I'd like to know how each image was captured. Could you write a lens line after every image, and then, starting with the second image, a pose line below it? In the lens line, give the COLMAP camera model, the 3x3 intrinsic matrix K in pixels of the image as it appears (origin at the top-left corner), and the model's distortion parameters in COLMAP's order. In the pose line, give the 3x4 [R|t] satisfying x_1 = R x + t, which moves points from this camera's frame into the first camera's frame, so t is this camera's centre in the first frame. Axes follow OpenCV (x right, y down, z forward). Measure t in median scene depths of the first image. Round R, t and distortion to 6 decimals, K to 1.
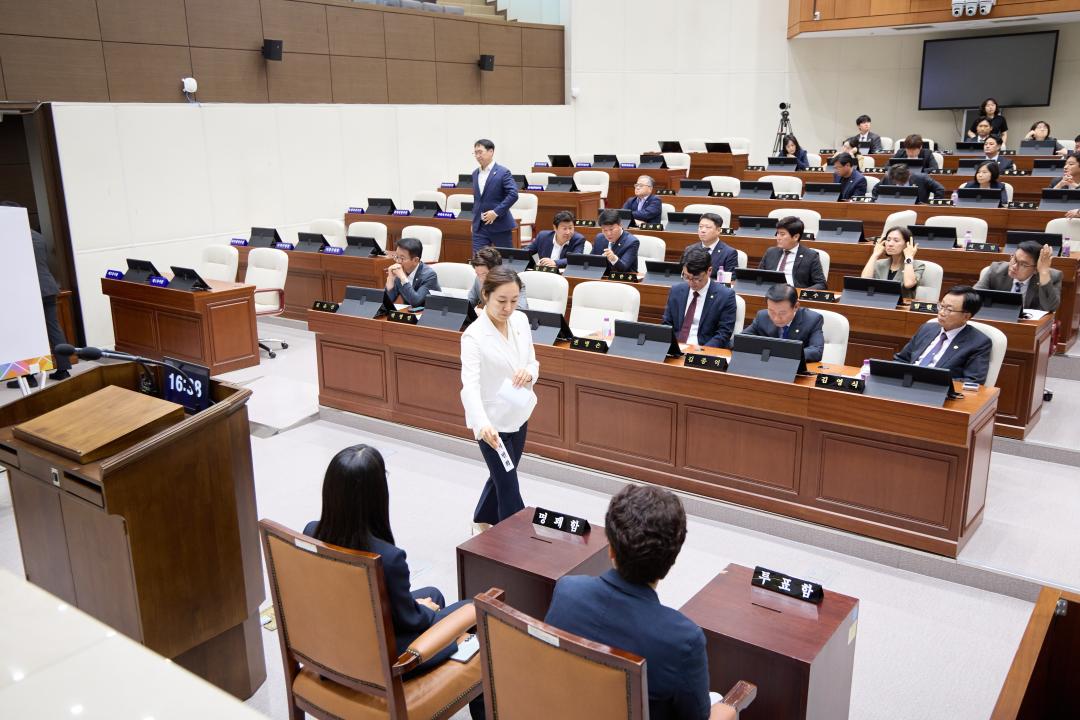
lens RADIAL K [[870.6, 0, 536.5], [0, 870.6, 364.1], [0, 0, 1]] dist [-0.035437, 0.032362]
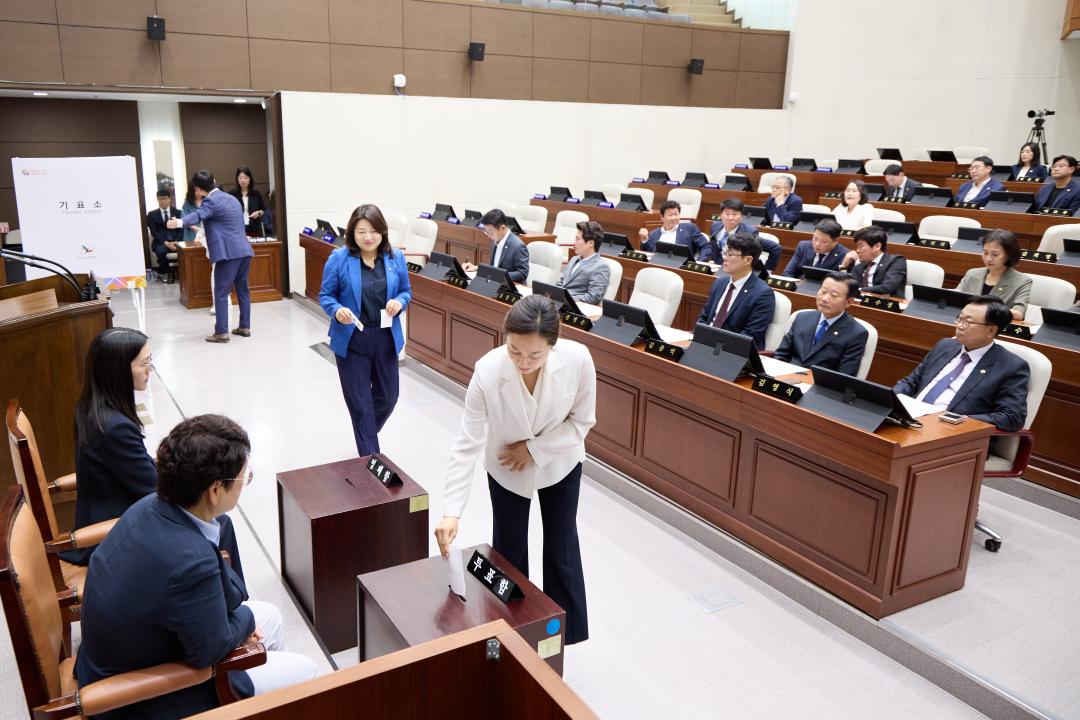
lens RADIAL K [[773.4, 0, 500.9], [0, 773.4, 341.0], [0, 0, 1]] dist [0.008103, -0.002516]
pose [[0.916819, 0.126993, -0.378570, 0.163128], [-0.131503, 0.991216, 0.014034, -0.000048], [0.377027, 0.036917, 0.925466, 0.071672]]
